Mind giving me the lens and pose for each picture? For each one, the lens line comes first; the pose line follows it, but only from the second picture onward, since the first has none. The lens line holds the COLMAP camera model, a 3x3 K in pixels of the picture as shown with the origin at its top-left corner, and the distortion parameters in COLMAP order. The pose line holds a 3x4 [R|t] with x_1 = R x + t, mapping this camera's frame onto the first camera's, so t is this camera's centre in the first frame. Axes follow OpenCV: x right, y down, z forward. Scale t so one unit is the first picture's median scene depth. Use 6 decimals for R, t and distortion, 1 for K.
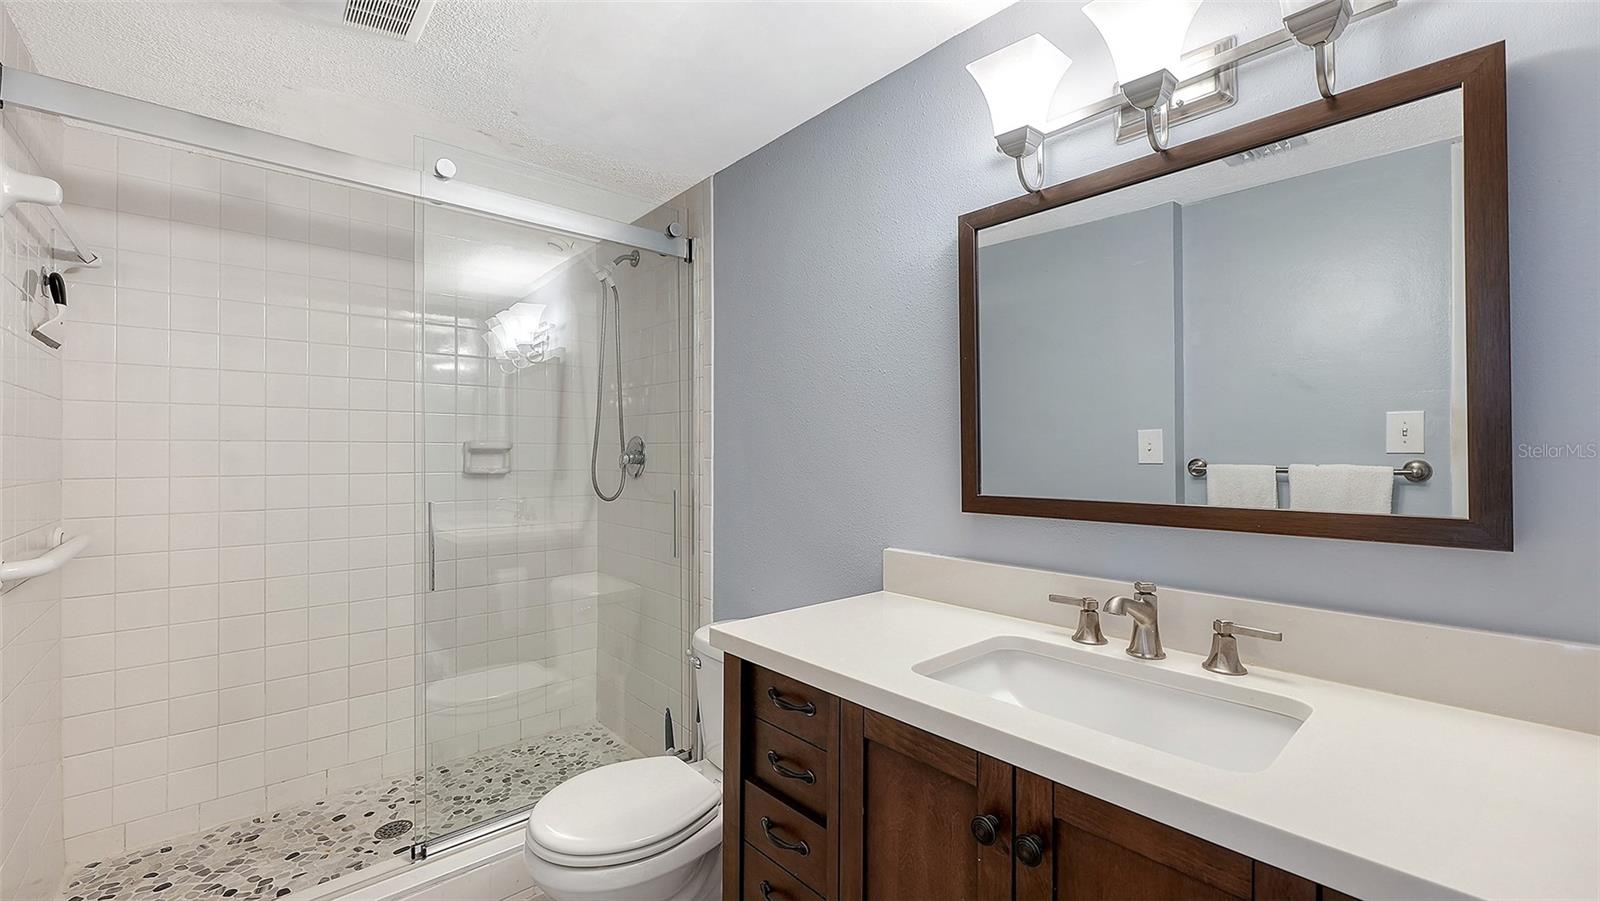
lens RADIAL K [[645.0, 0, 799.2], [0, 645.0, 457.7], [0, 0, 1]] dist [-0.008234, -0.000415]
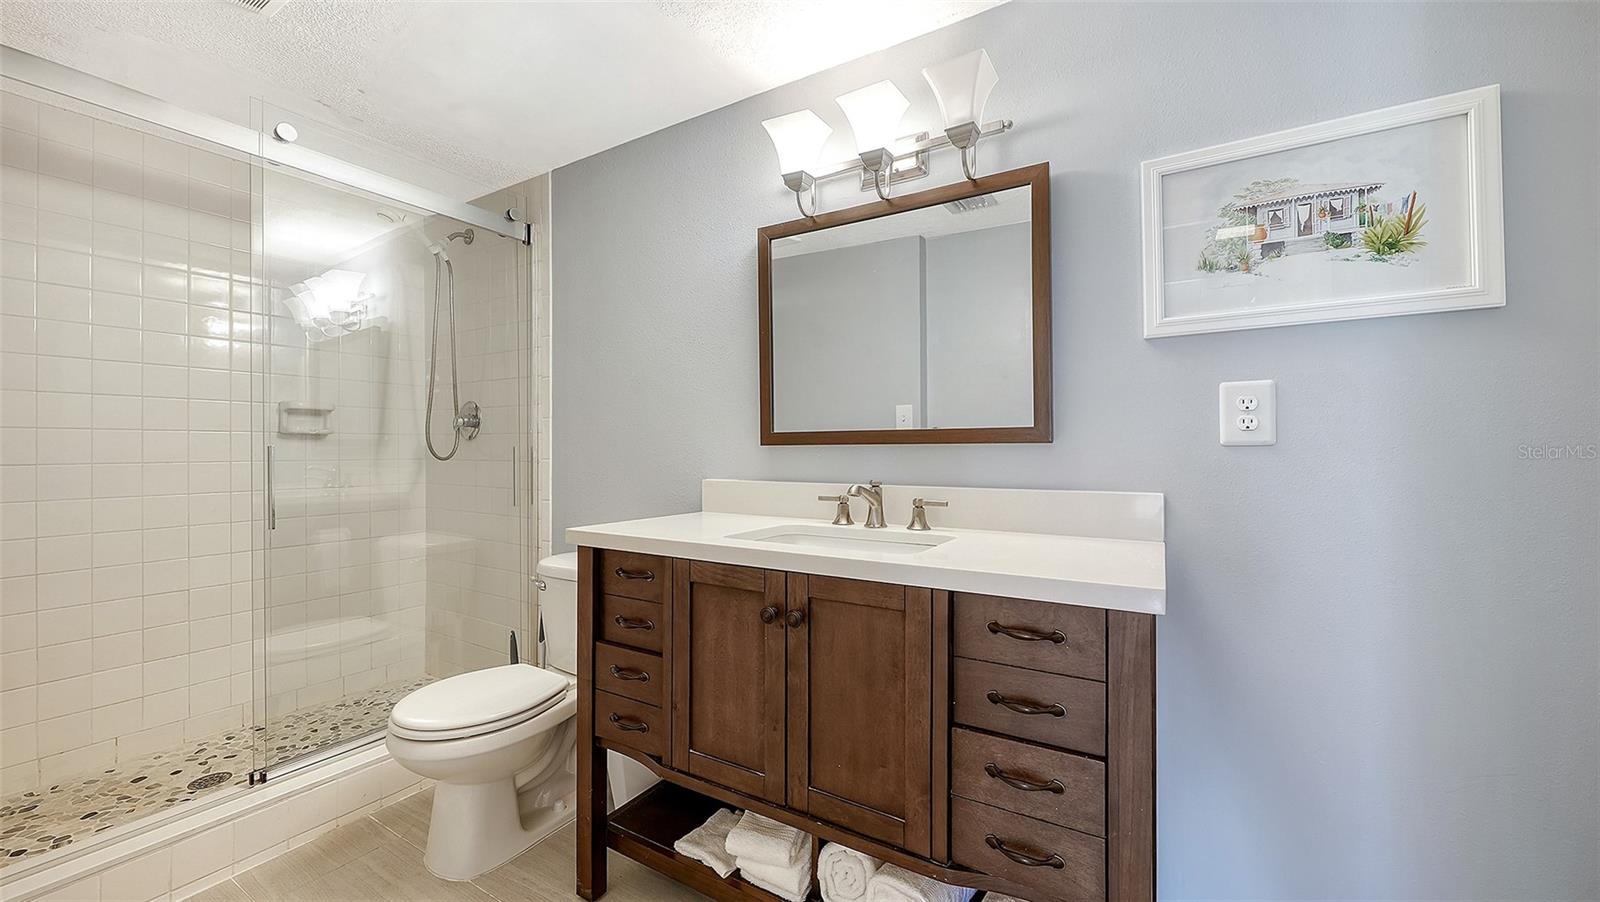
lens RADIAL K [[604.1, 0, 811.6], [0, 604.1, 443.6], [0, 0, 1]] dist [-0.005634, -0.001437]
pose [[0.951997, -0.000808, 0.306106, -0.031922], [0.004144, 0.999939, -0.010249, 0.085117], [-0.306079, 0.011026, 0.951942, -0.222670]]
